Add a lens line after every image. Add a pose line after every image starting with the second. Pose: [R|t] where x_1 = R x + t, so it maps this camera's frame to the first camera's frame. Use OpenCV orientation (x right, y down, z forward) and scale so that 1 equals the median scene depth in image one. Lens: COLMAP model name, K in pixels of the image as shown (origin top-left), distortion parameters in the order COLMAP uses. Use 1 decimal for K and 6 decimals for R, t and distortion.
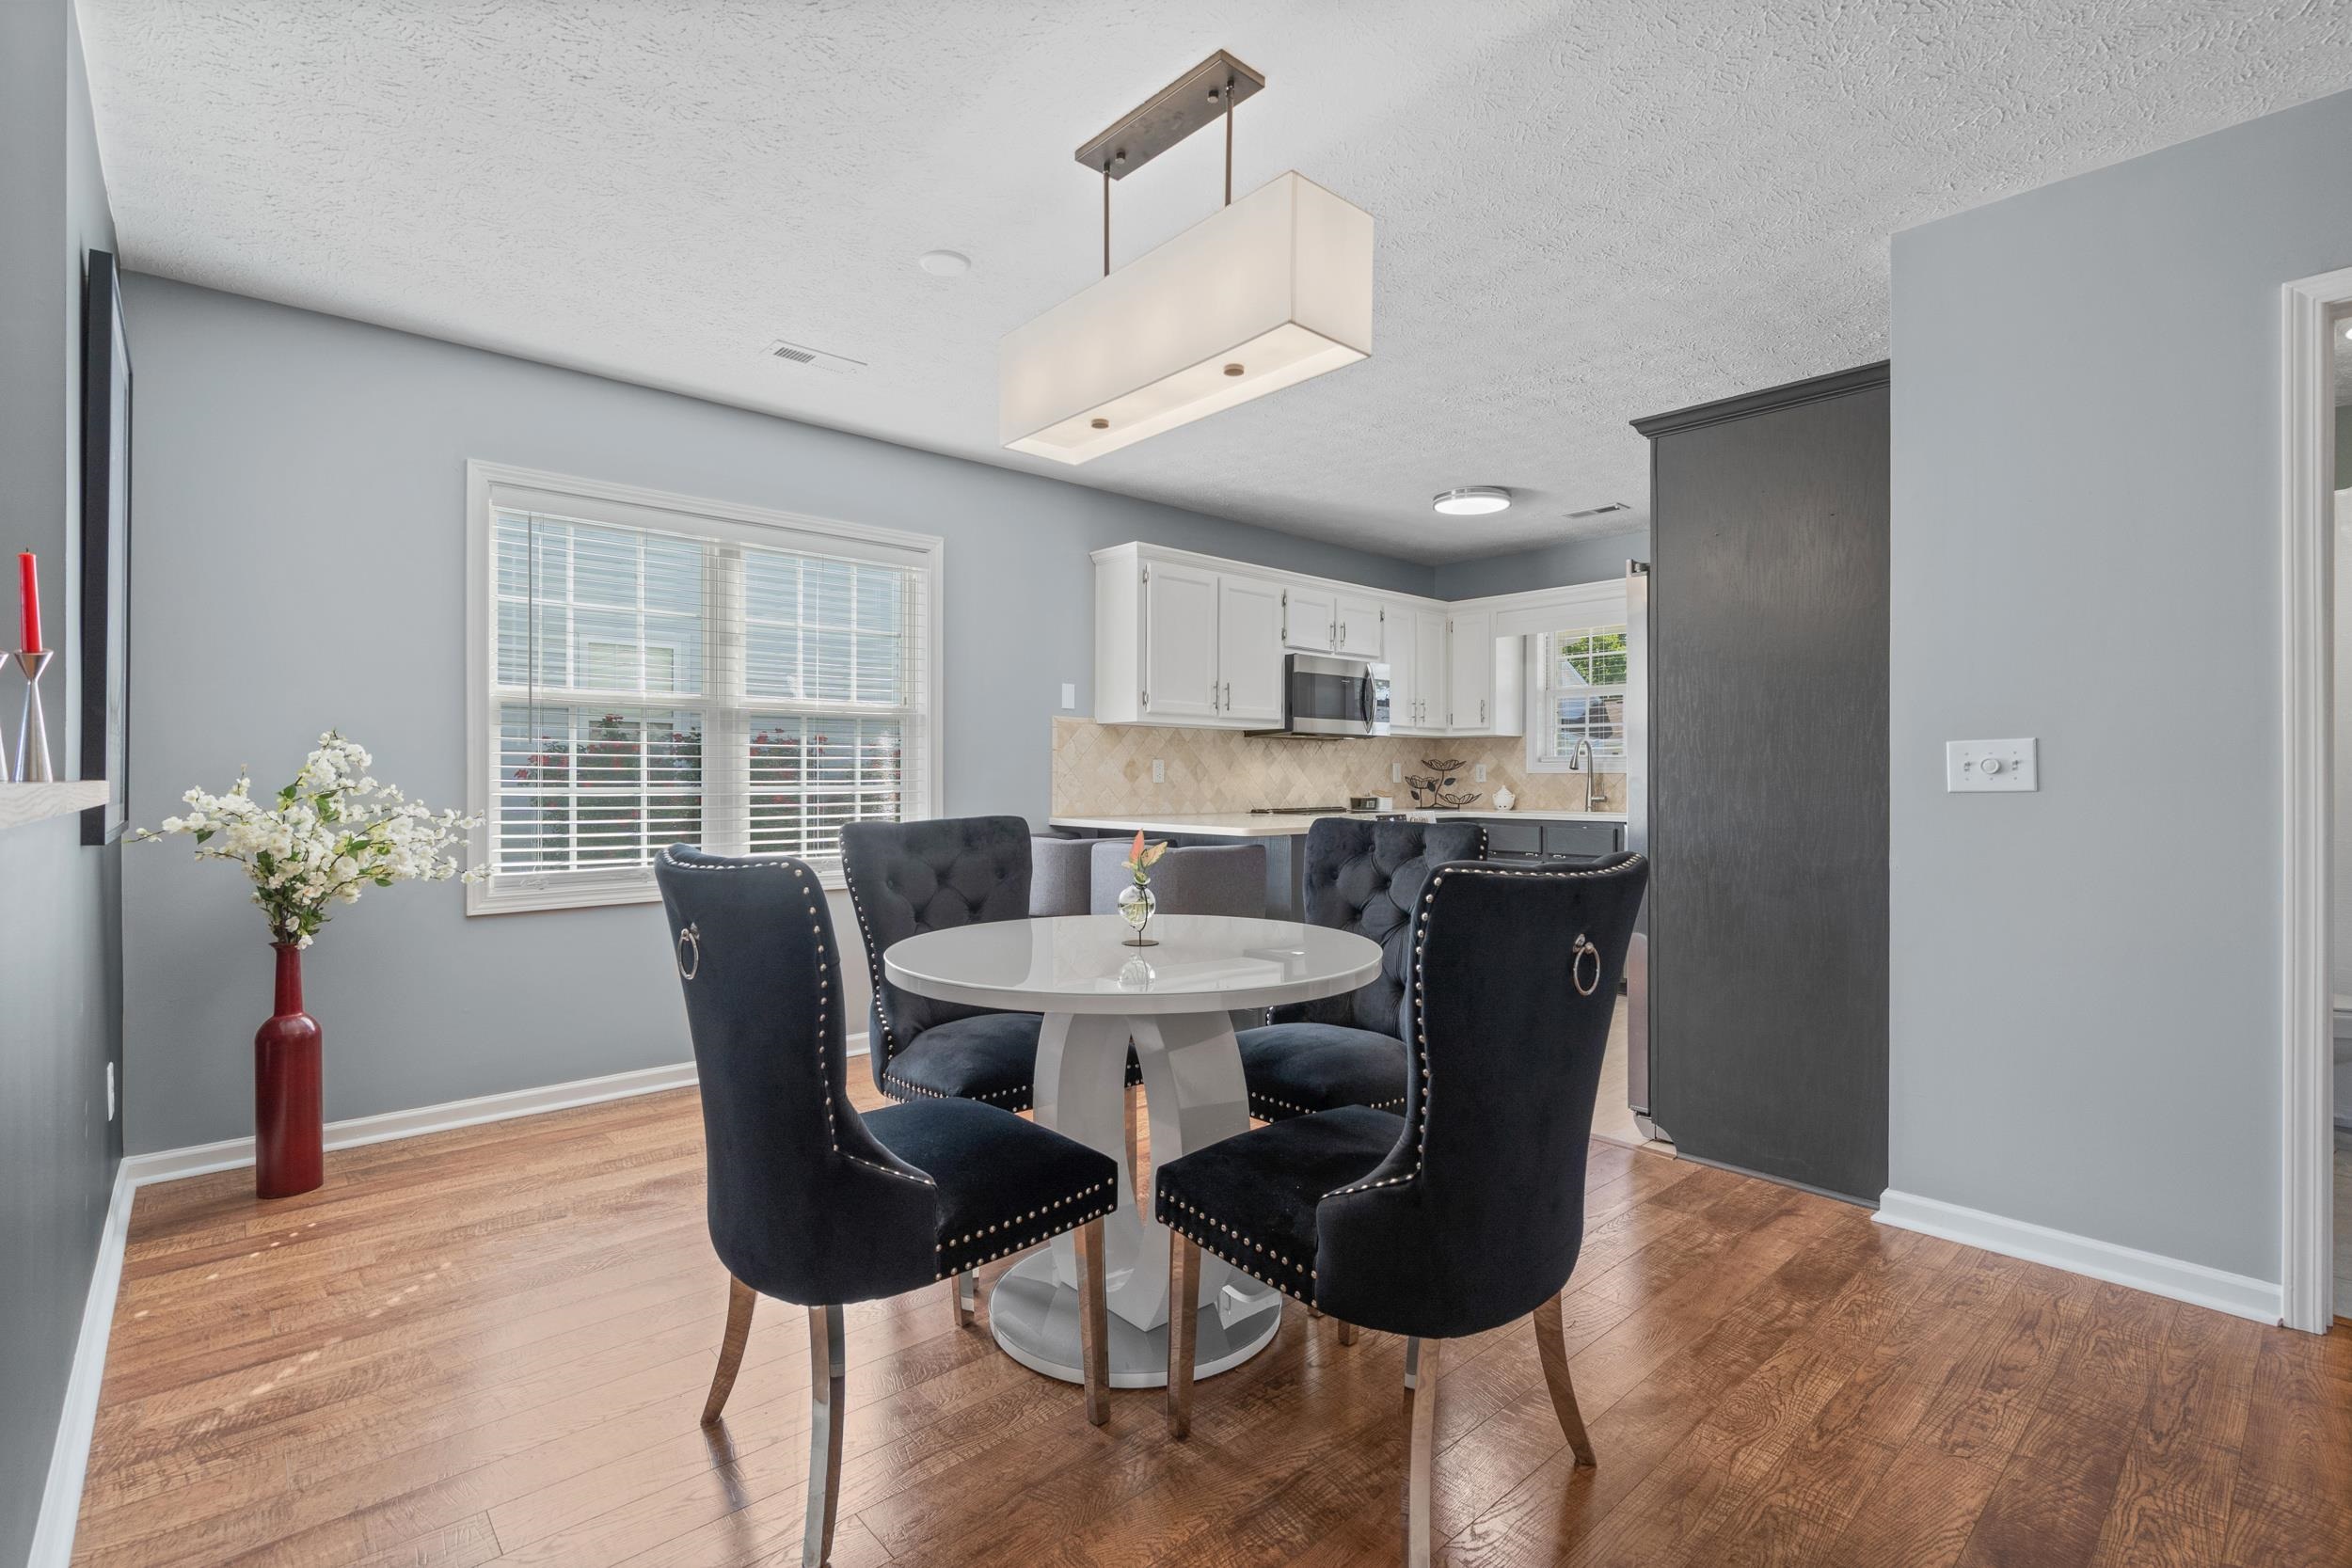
lens RADIAL K [[1071.0, 0, 1186.0], [0, 1071.0, 765.9], [0, 0, 1]] dist [-0.004957, 0.000665]
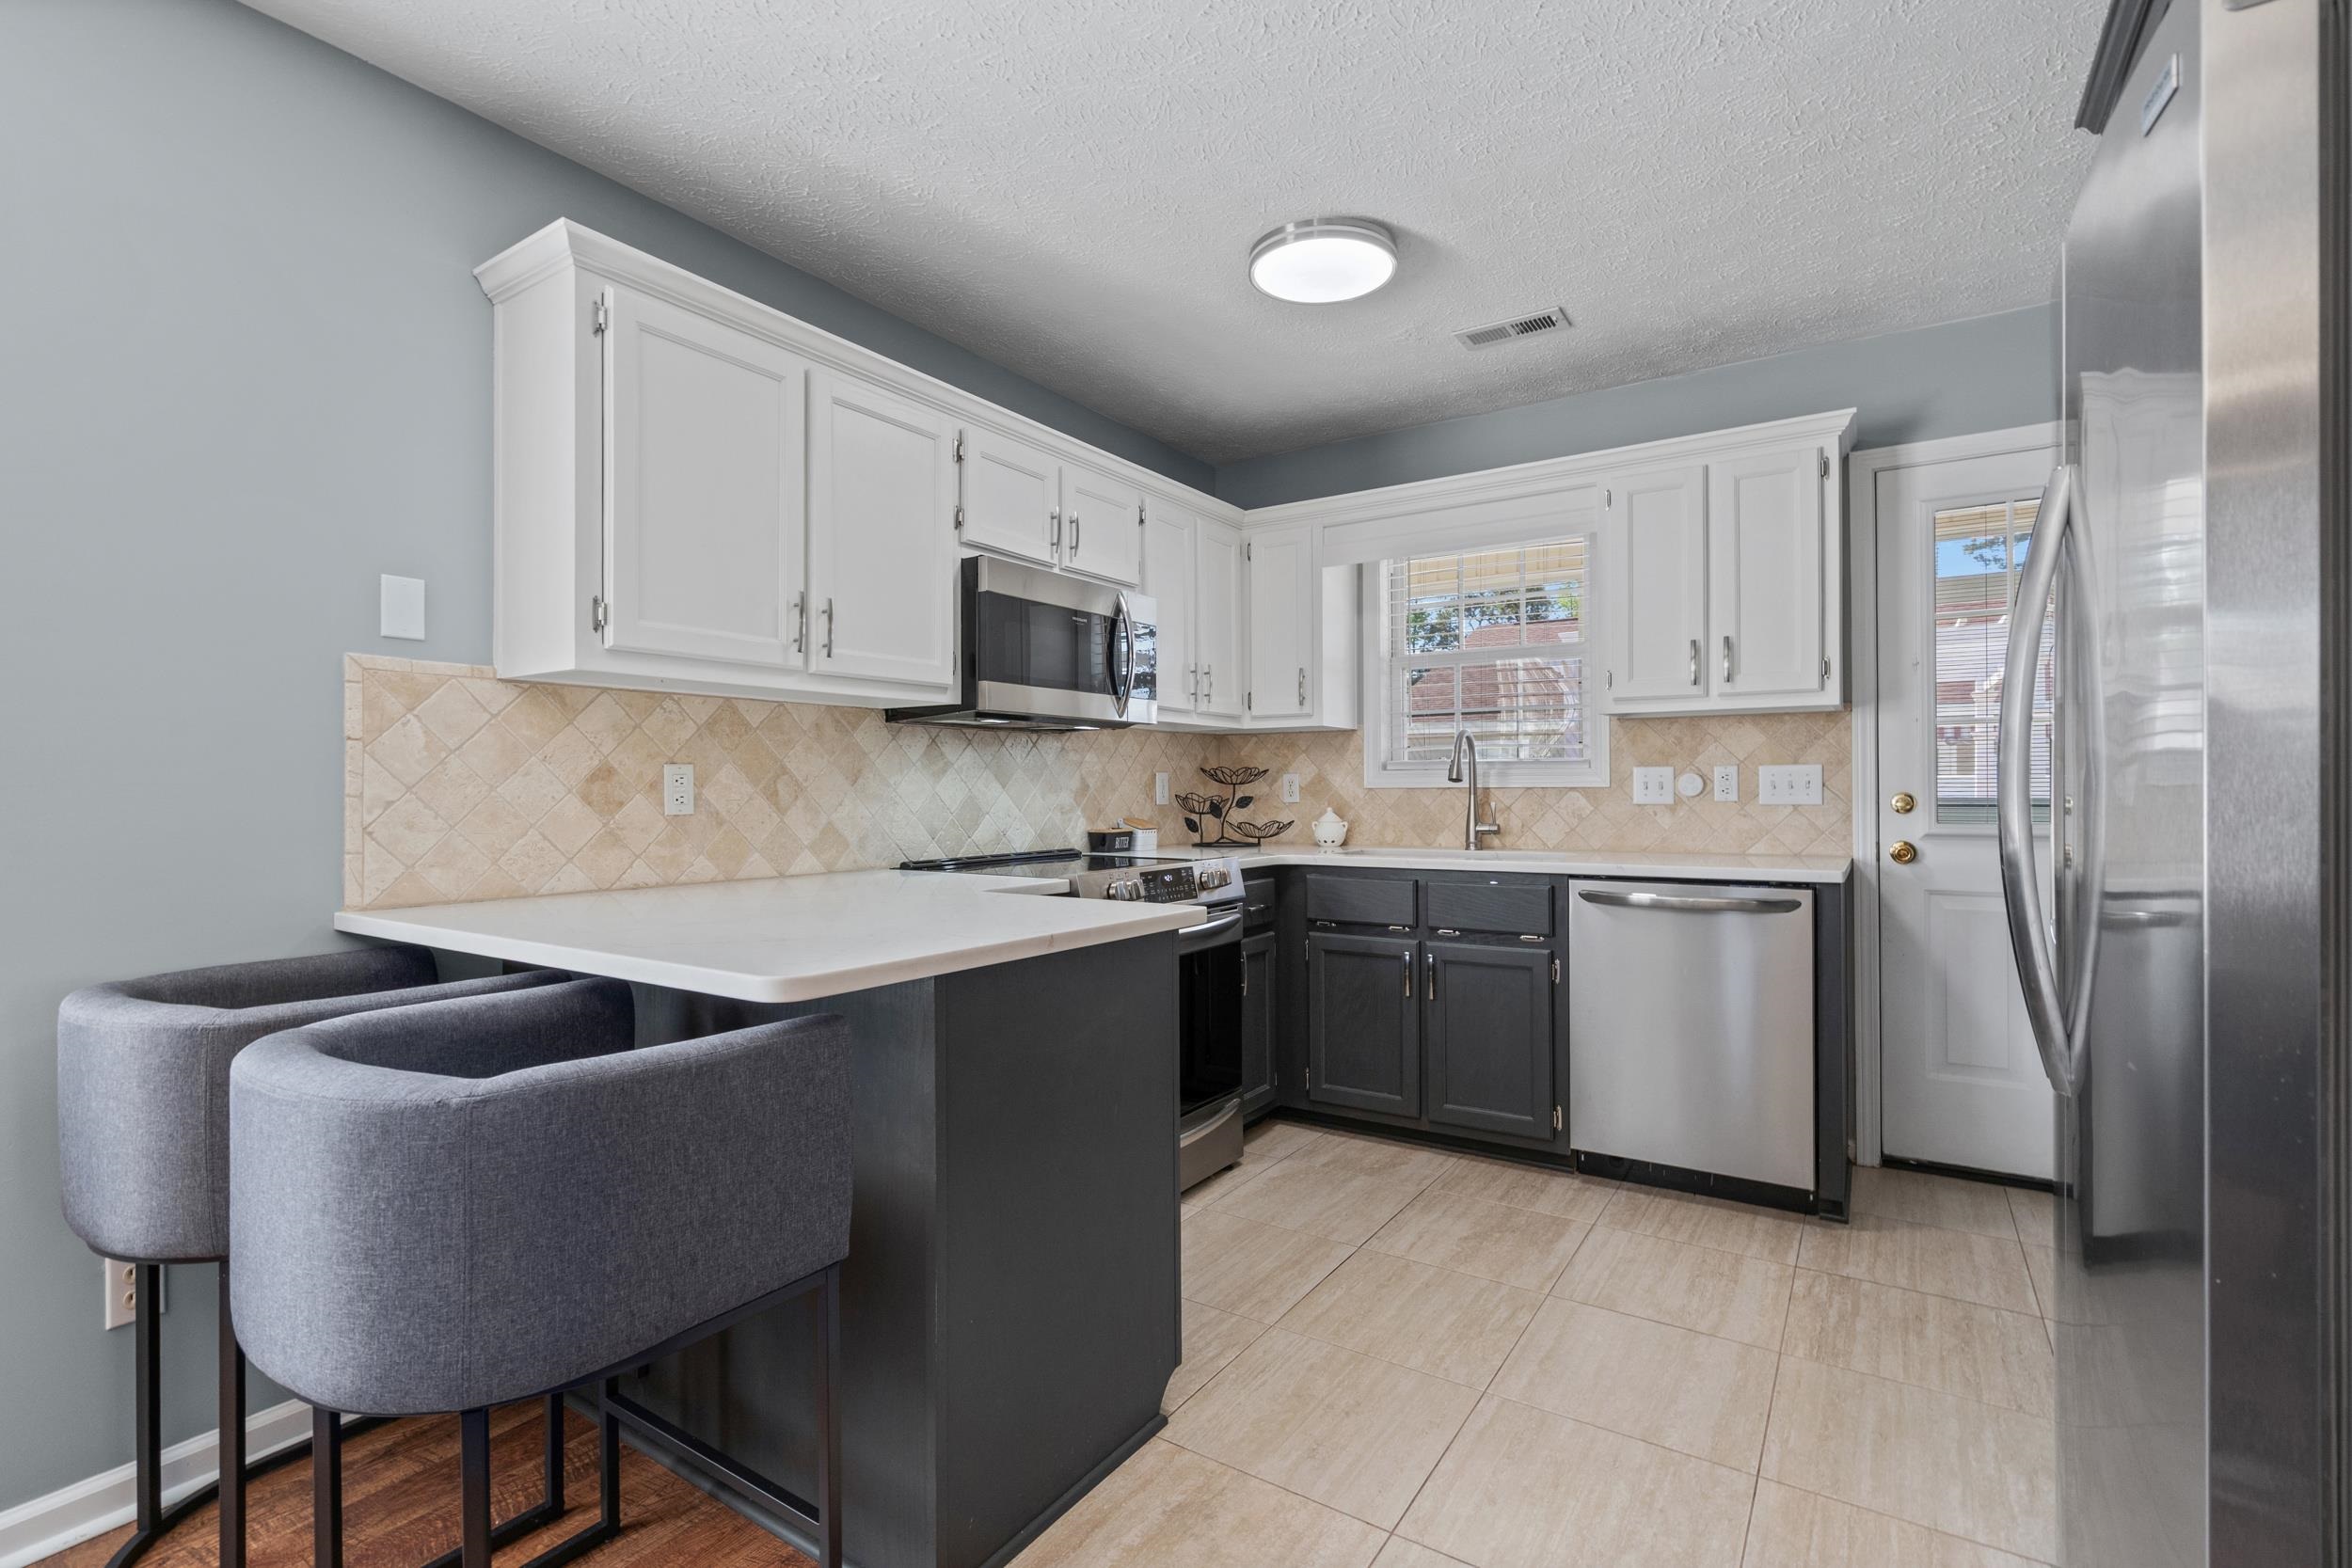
lens RADIAL K [[1071.0, 0, 1166.4], [0, 1071.0, 782.3], [0, 0, 1]] dist [-0.004957, 0.000665]
pose [[0.973460, -0.004266, 0.228817, 0.066560], [0.003441, 0.999986, 0.004003, 0.000551], [-0.228831, -0.003109, 0.973461, 0.455224]]
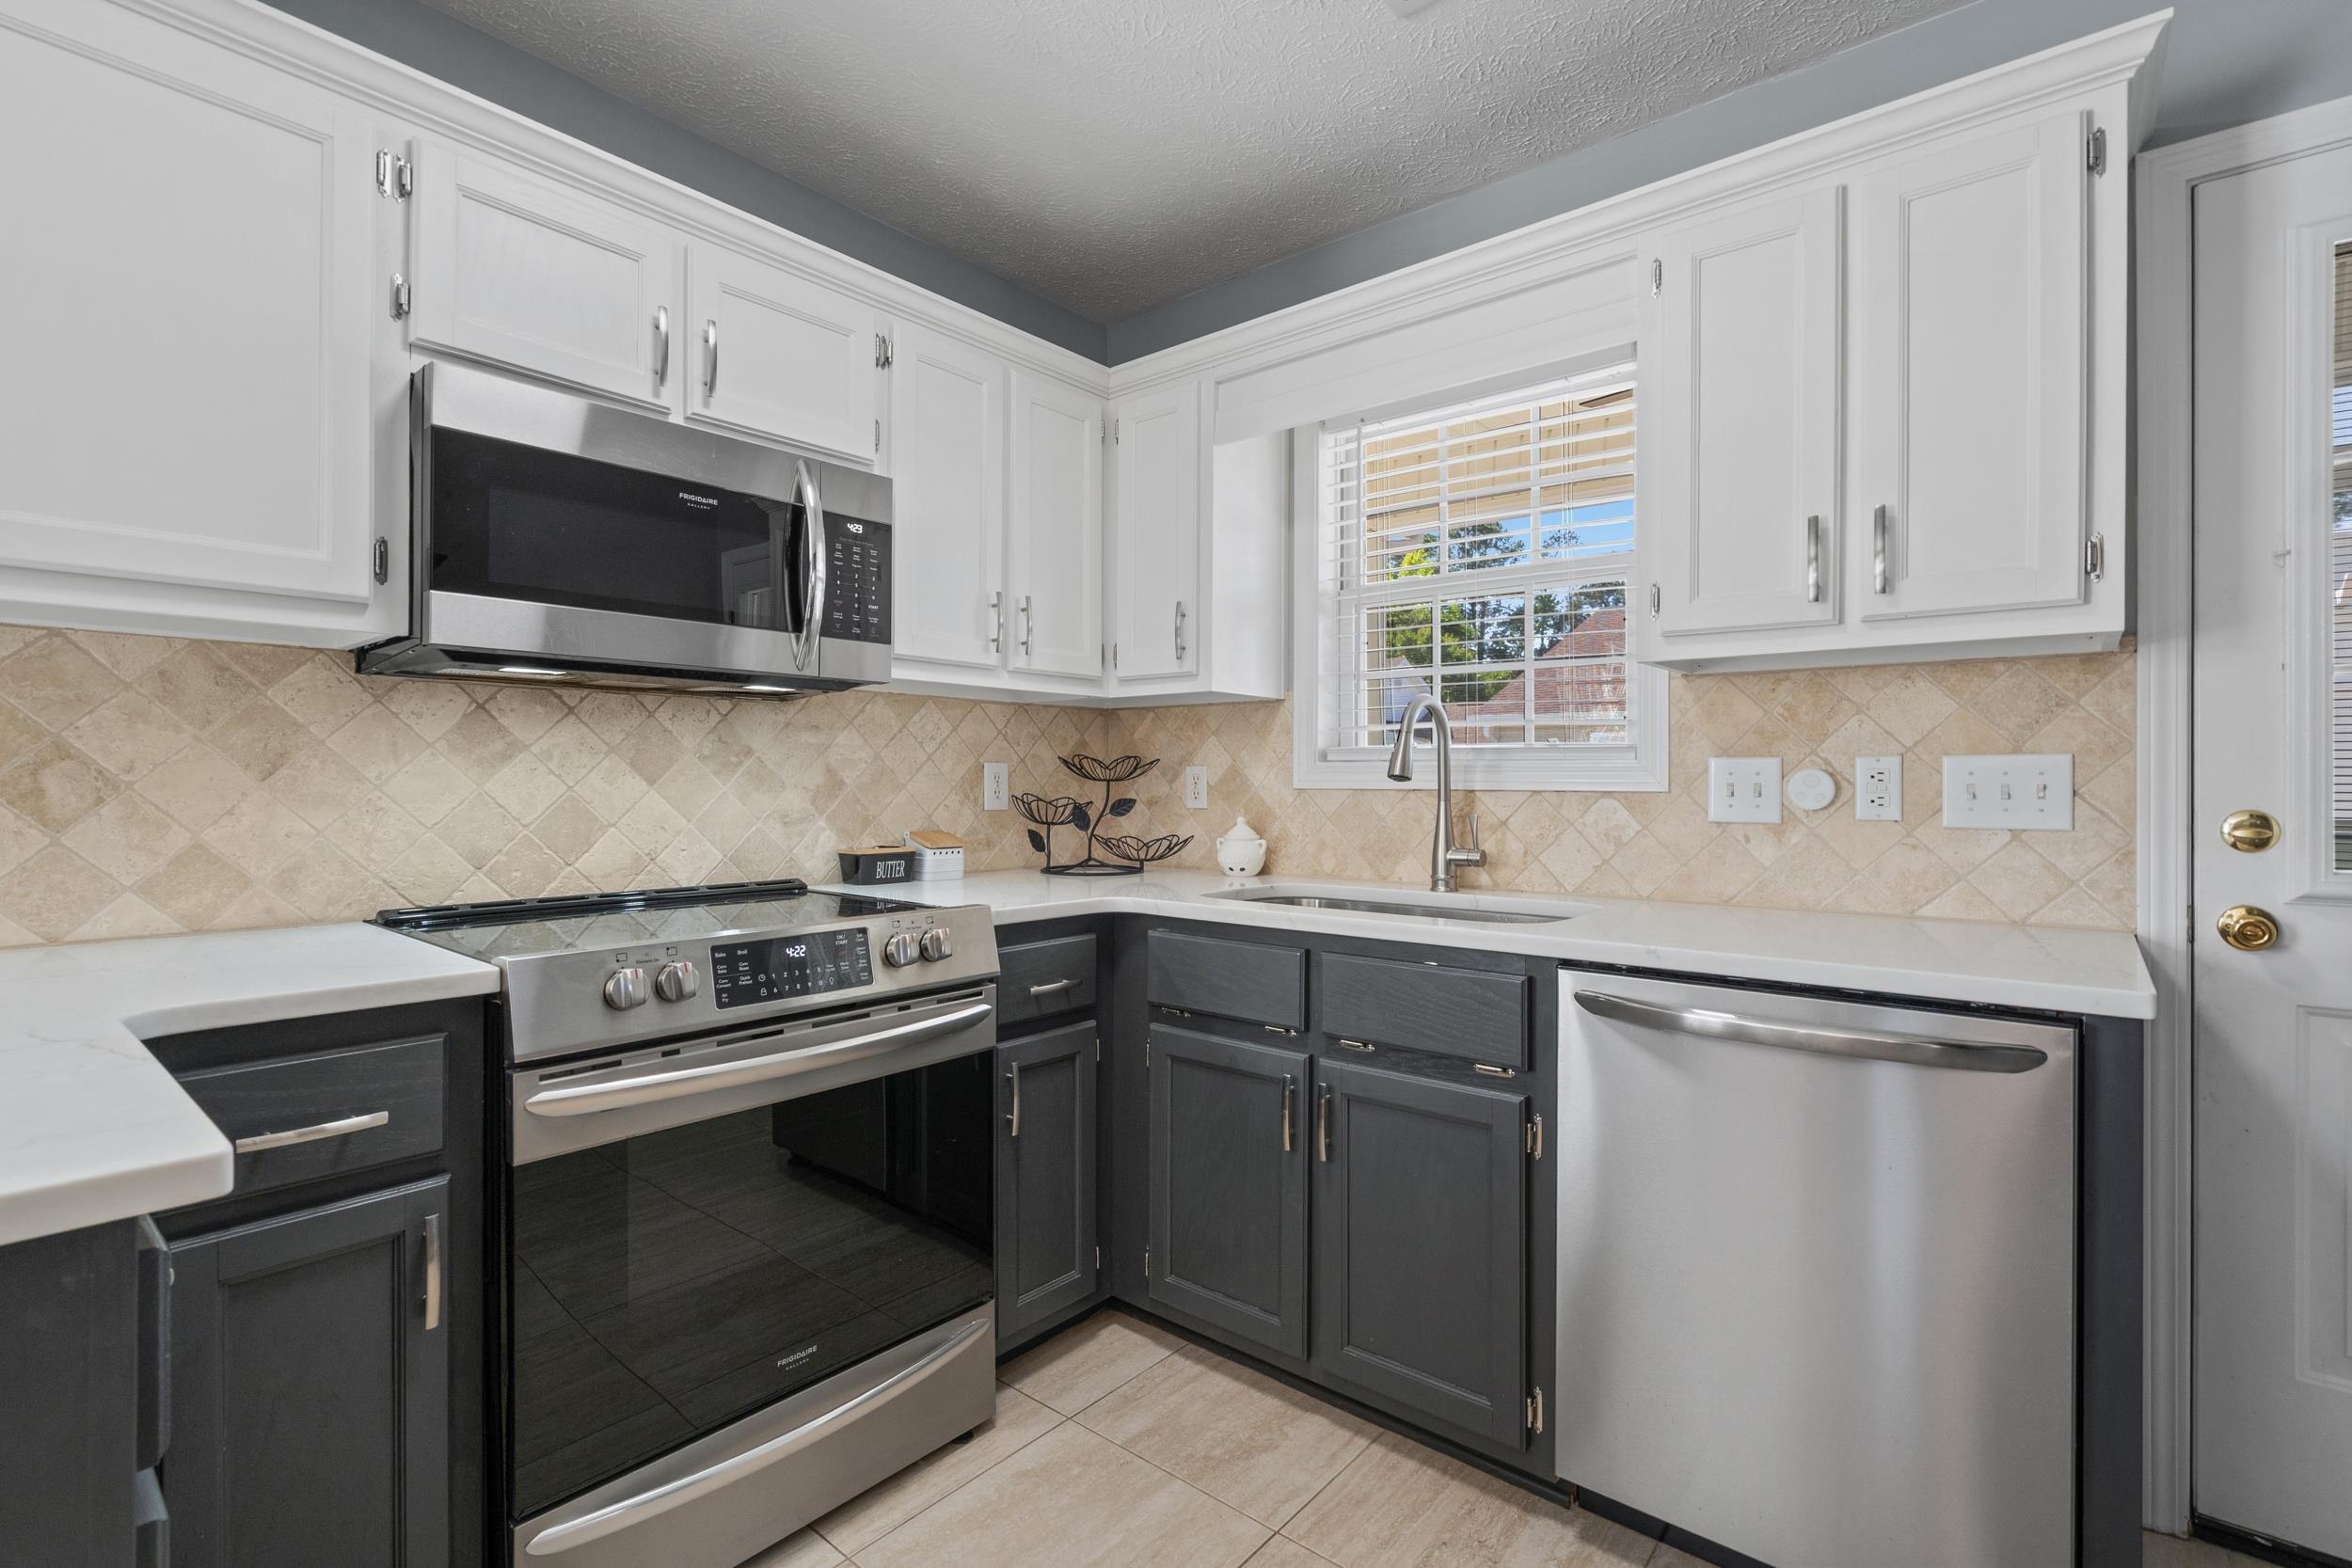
lens RADIAL K [[1071.0, 0, 1166.6], [0, 1071.0, 778.3], [0, 0, 1]] dist [-0.004957, 0.000665]
pose [[0.992858, 0.002893, 0.119265, 0.242409], [-0.003745, 0.999969, 0.006925, 0.000222], [-0.119241, -0.007322, 0.992838, 0.655228]]
